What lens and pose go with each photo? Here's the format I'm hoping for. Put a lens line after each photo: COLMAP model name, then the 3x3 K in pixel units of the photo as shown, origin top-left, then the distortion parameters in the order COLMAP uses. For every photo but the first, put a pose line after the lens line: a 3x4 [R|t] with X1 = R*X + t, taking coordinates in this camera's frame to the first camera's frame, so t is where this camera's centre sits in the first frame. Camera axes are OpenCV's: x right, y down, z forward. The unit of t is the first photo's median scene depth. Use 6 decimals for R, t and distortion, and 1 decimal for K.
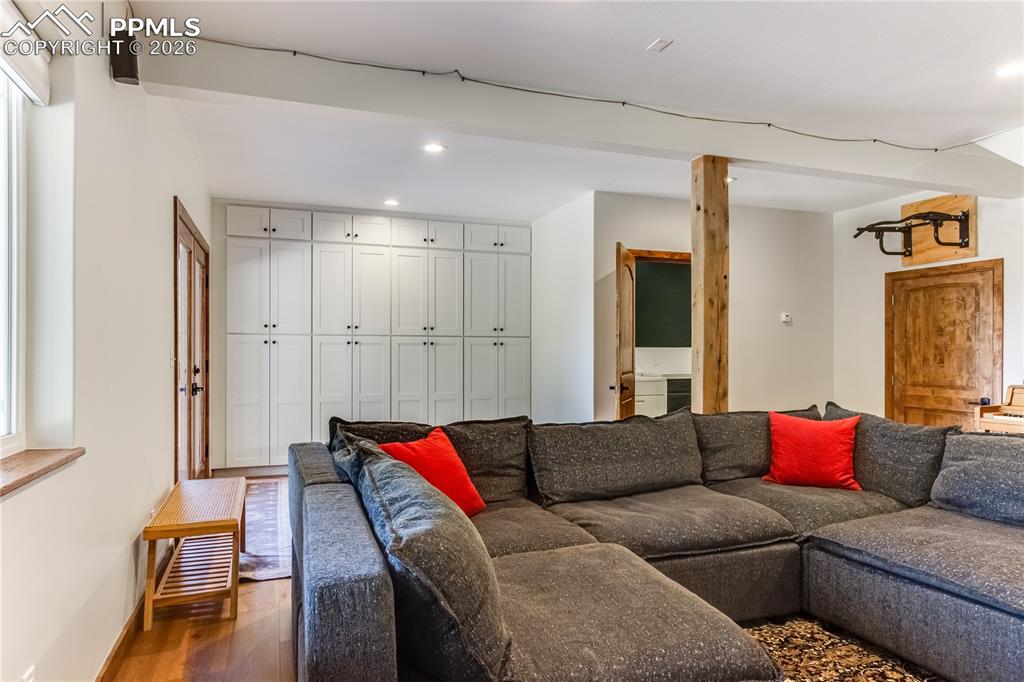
lens RADIAL K [[661.6, 0, 515.3], [0, 661.6, 354.8], [0, 0, 1]] dist [-0.002002, -0.001724]
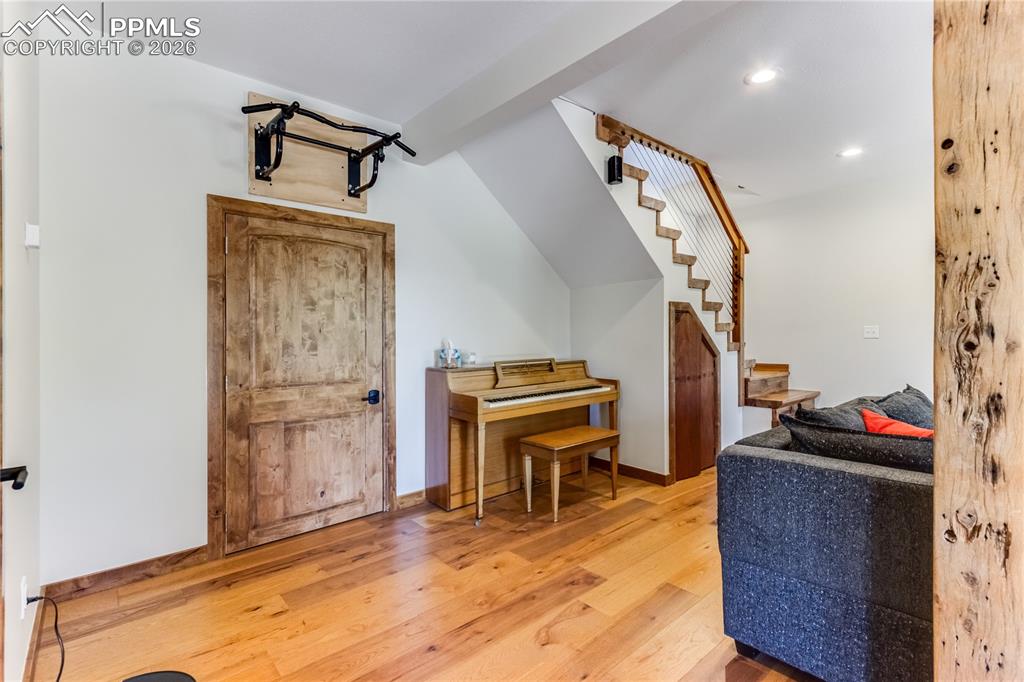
lens RADIAL K [[479.6, 0, 518.5], [0, 479.6, 339.2], [0, 0, 1]] dist [0.001160, 0.000065]
pose [[-0.377824, -0.001856, 0.925876, 0.147799], [0.016435, 0.999827, 0.008711, 0.000015], [-0.925732, 0.018508, -0.377728, 1.611908]]
